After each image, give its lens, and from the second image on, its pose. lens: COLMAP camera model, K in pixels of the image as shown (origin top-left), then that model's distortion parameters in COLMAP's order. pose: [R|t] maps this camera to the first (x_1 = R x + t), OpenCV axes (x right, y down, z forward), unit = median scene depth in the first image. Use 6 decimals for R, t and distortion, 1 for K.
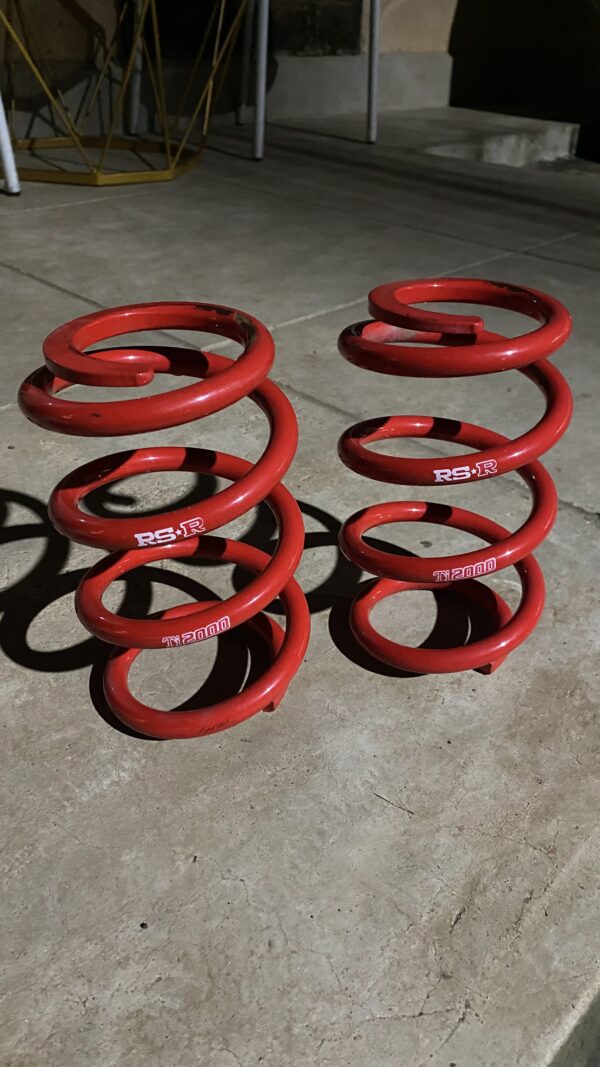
lens RADIAL K [[814.0, 0, 302.5], [0, 814.0, 535.7], [0, 0, 1]] dist [0.026018, -0.027164]
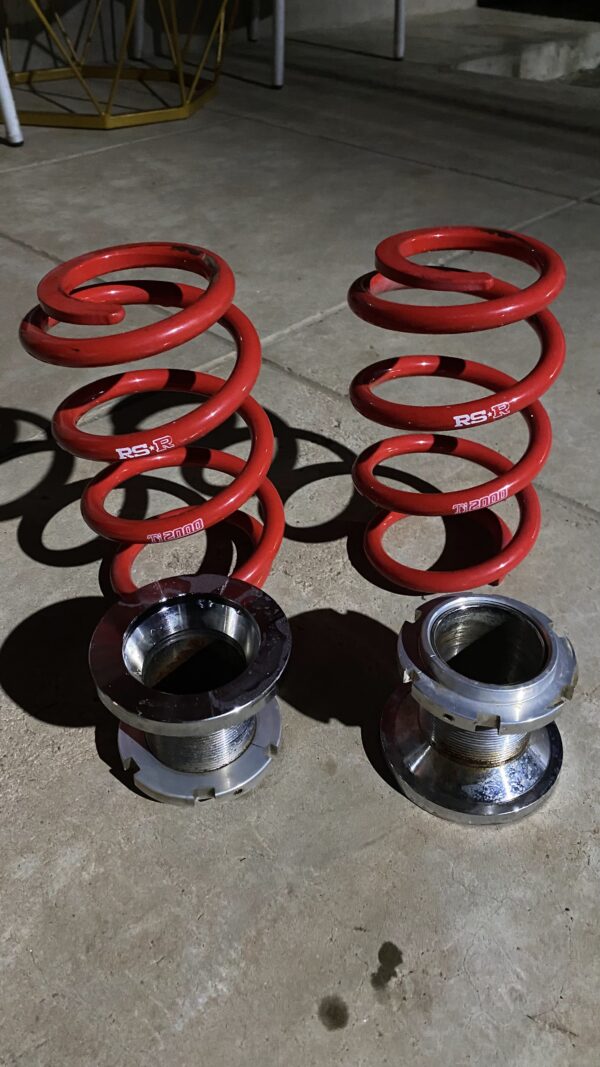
lens RADIAL K [[814.0, 0, 303.6], [0, 814.0, 534.4], [0, 0, 1]] dist [0.026018, -0.027164]
pose [[0.999577, -0.024037, -0.016381, -0.100192], [0.025519, 0.994933, 0.097248, -0.222733], [0.013960, -0.097625, 0.995125, 0.195533]]
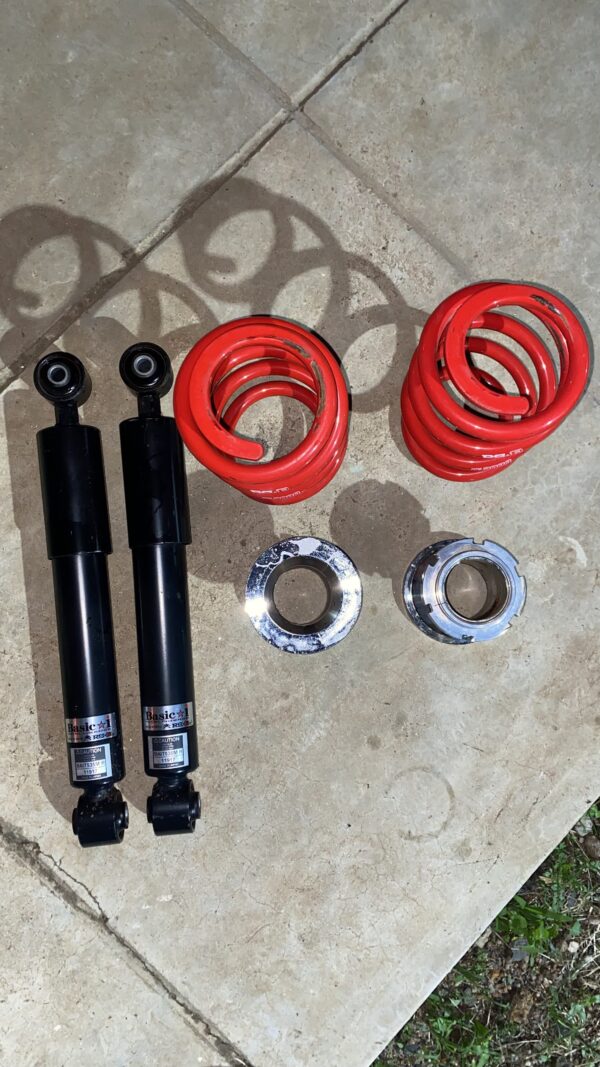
lens RADIAL K [[814.0, 0, 296.8], [0, 814.0, 530.7], [0, 0, 1]] dist [0.026018, -0.027164]
pose [[0.999923, -0.005597, 0.011046, -0.262950], [-0.005058, 0.629616, 0.776890, -1.227206], [-0.011303, -0.776886, 0.629540, 0.207018]]
